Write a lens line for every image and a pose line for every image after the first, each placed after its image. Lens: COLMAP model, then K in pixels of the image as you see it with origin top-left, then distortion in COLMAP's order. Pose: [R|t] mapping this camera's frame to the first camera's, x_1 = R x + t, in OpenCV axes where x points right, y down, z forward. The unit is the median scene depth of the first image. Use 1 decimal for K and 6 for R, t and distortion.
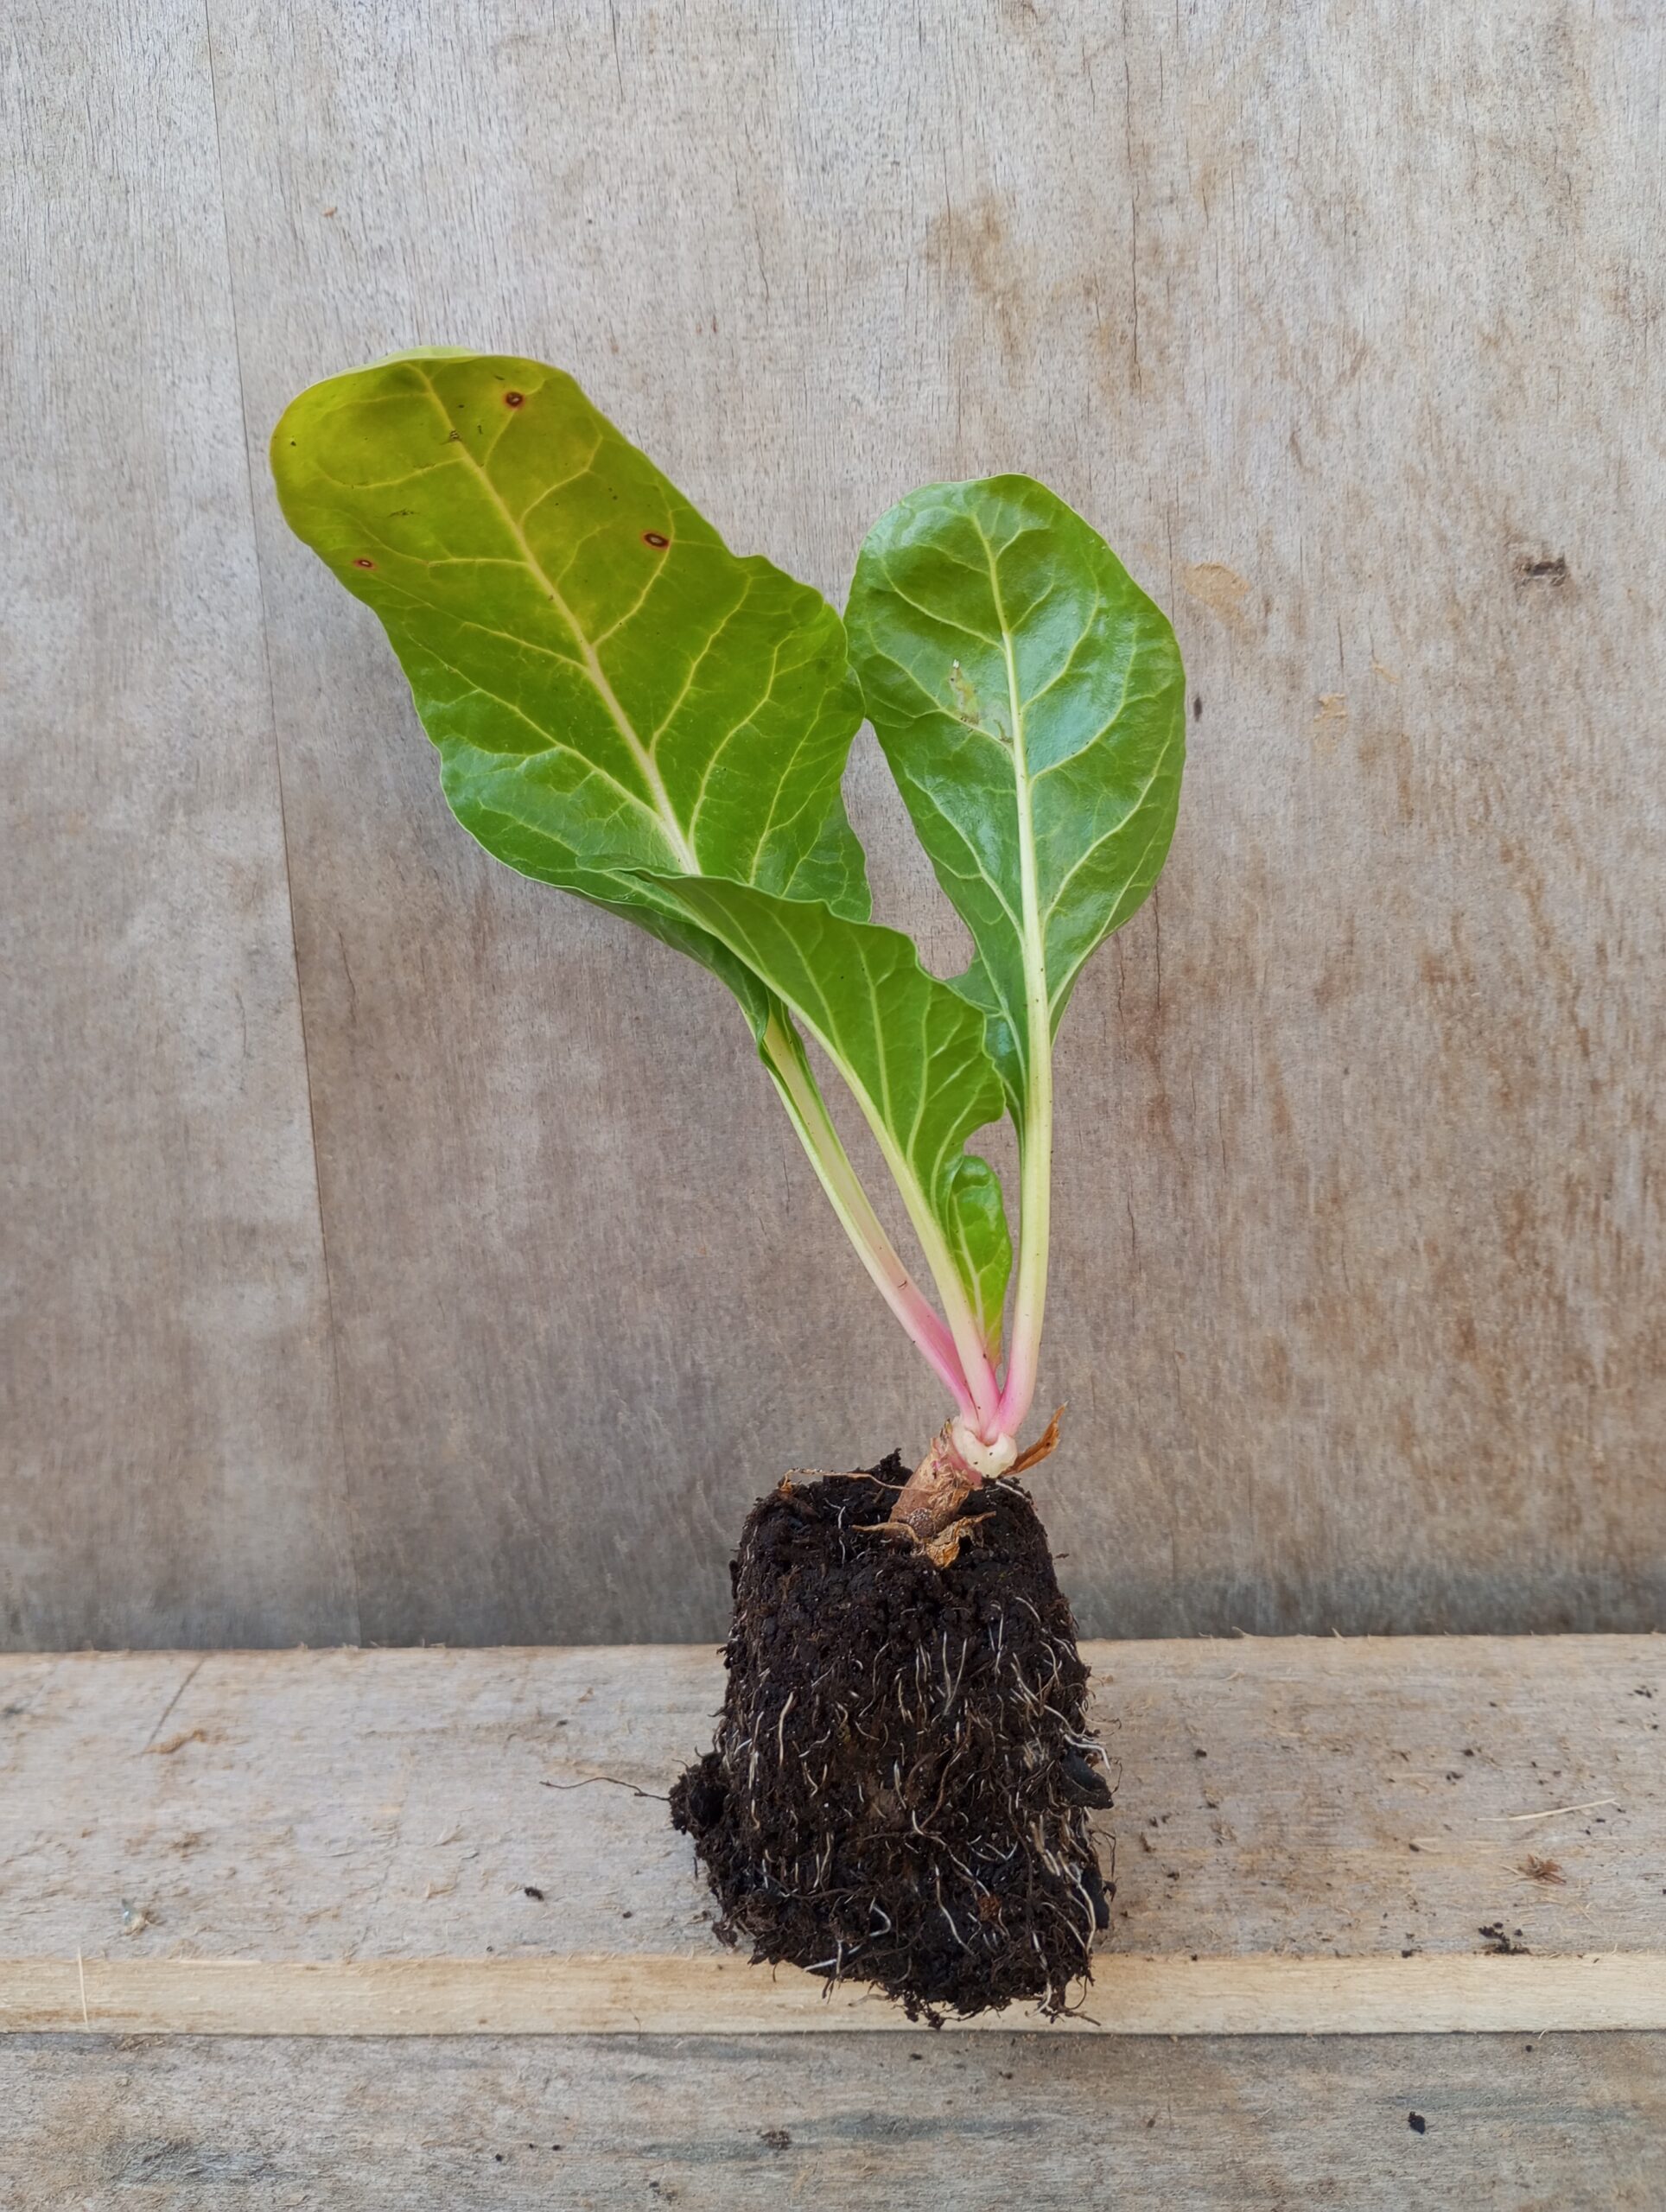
lens RADIAL K [[1842.3, 0, 835.9], [0, 1842.3, 1125.0], [0, 0, 1]] dist [0.055704, -0.083406]
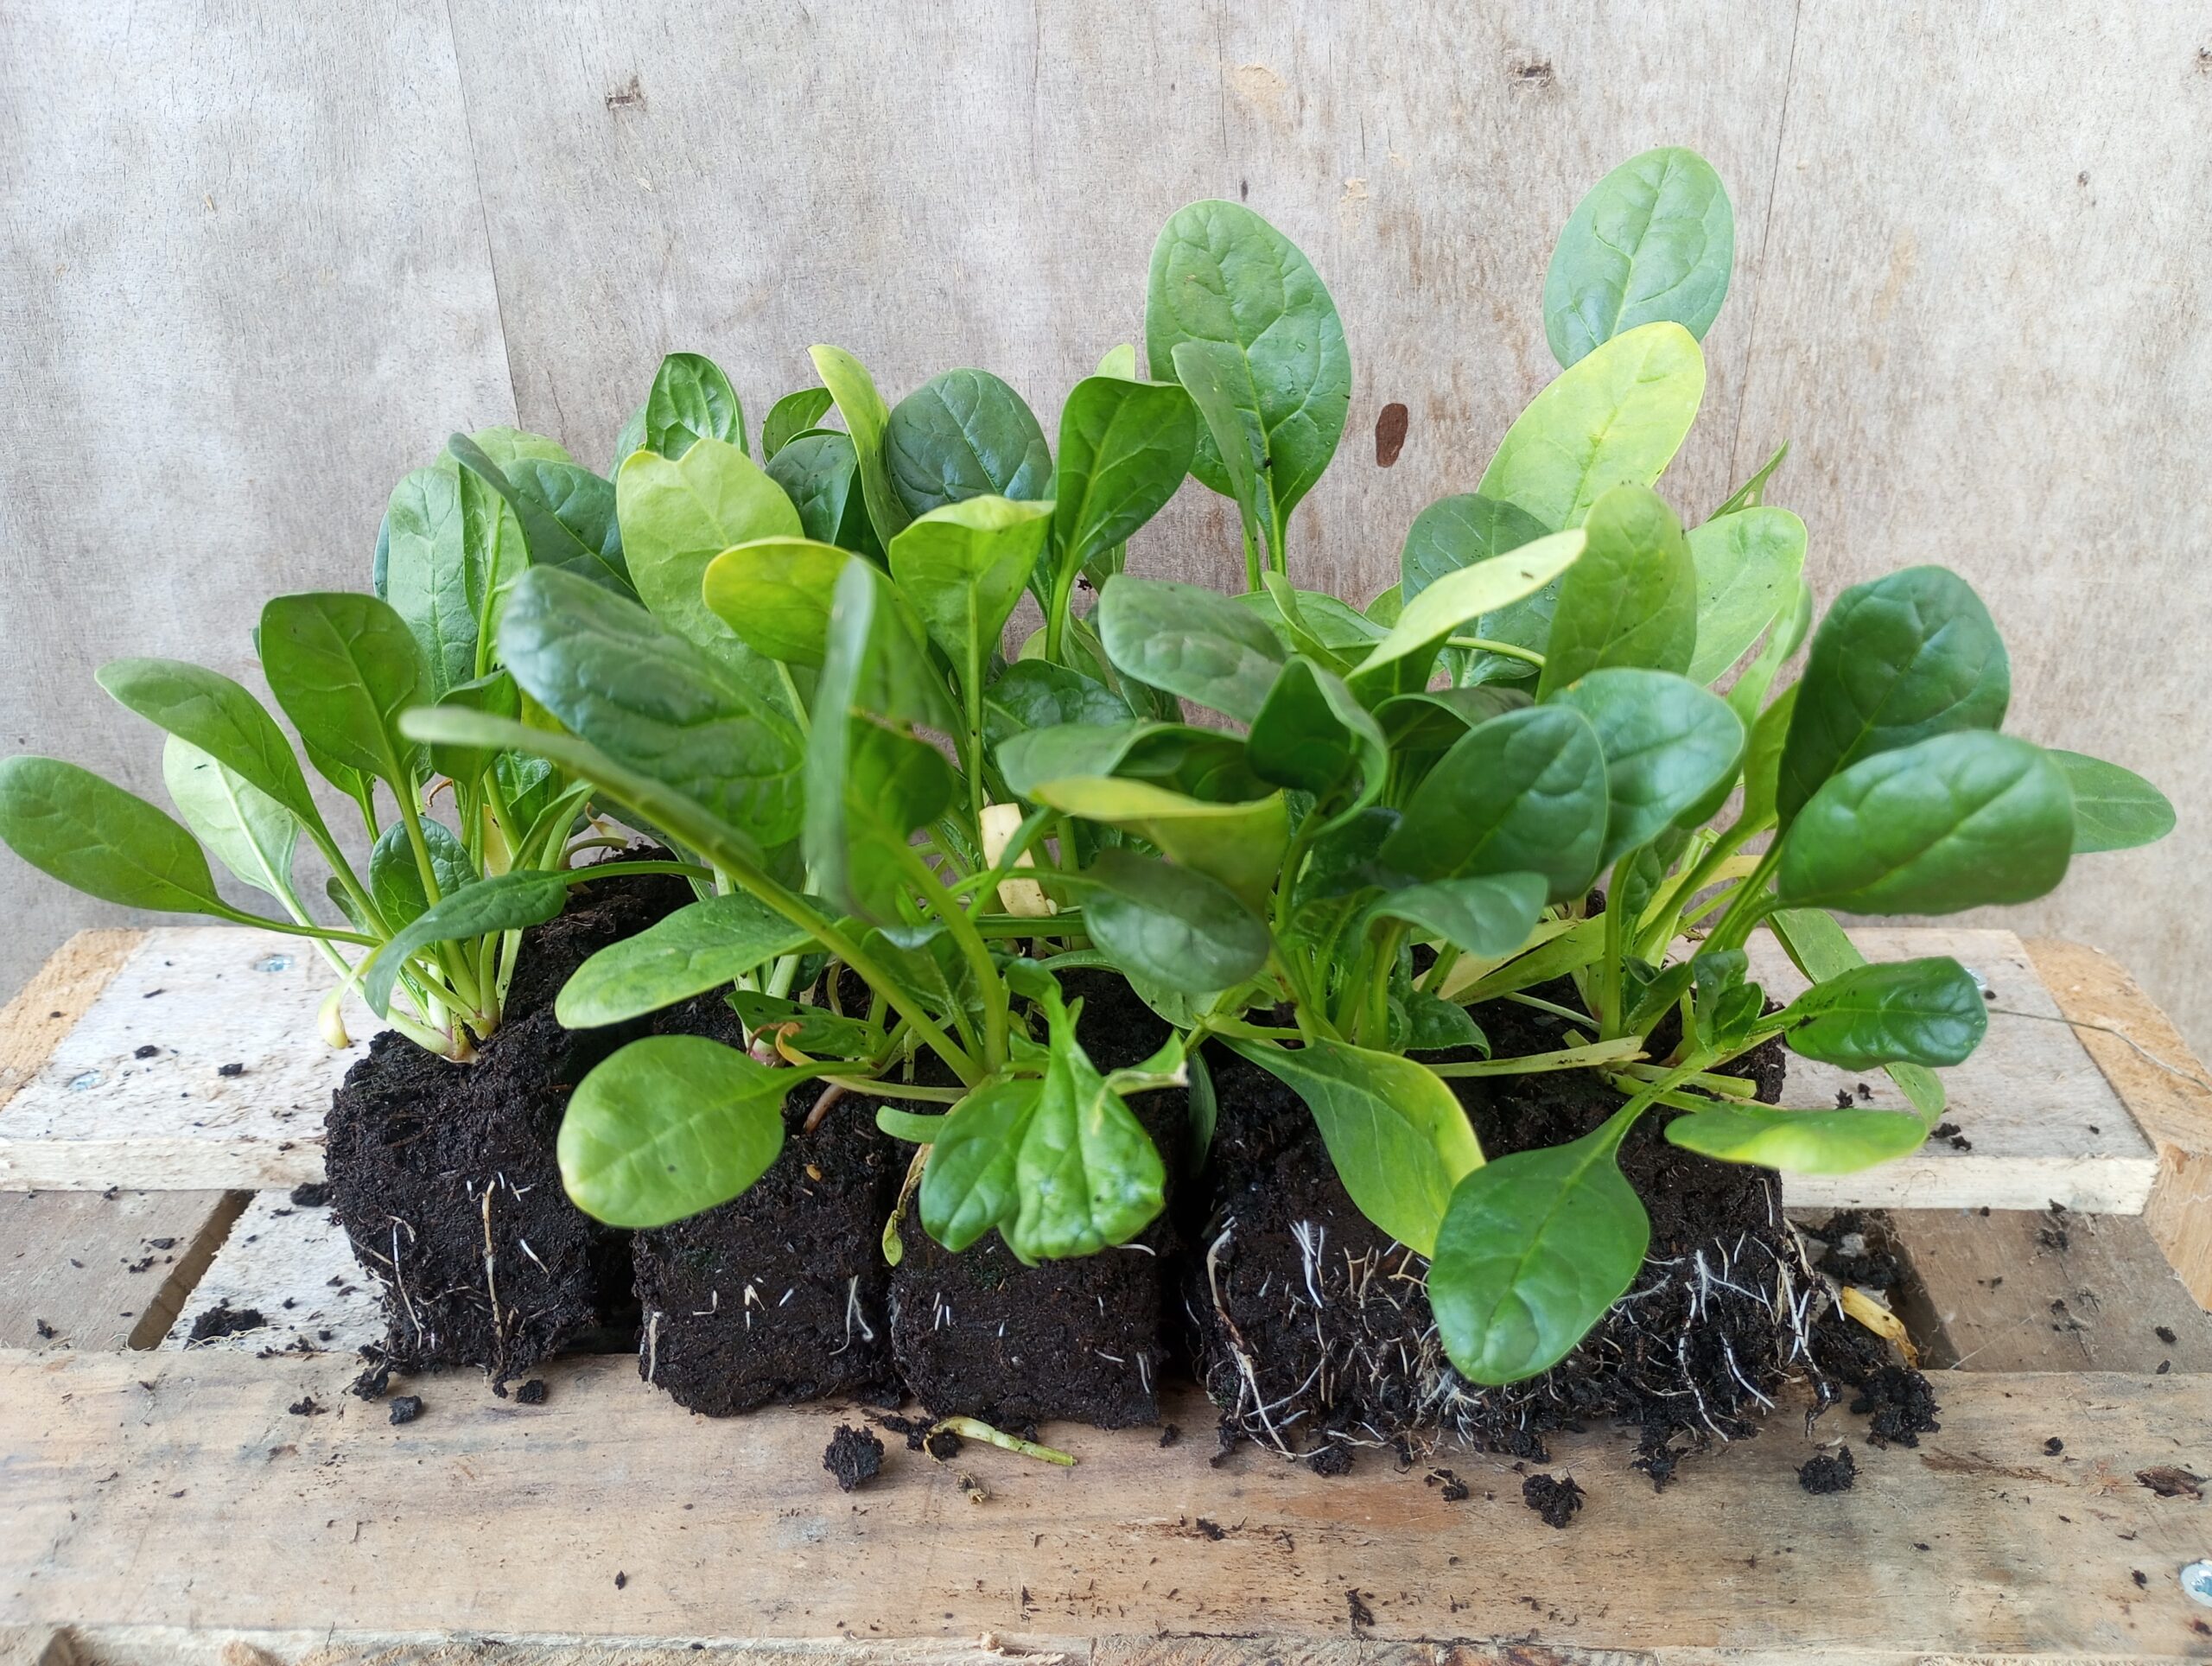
lens RADIAL K [[1842.3, 0, 1105.1], [0, 1842.3, 830.1], [0, 0, 1]] dist [0.055704, -0.083406]
pose [[0.999885, 0.010881, -0.010579, 0.118915], [-0.008048, 0.971180, 0.238211, -0.103955], [0.012866, -0.238098, 0.971156, -0.266552]]
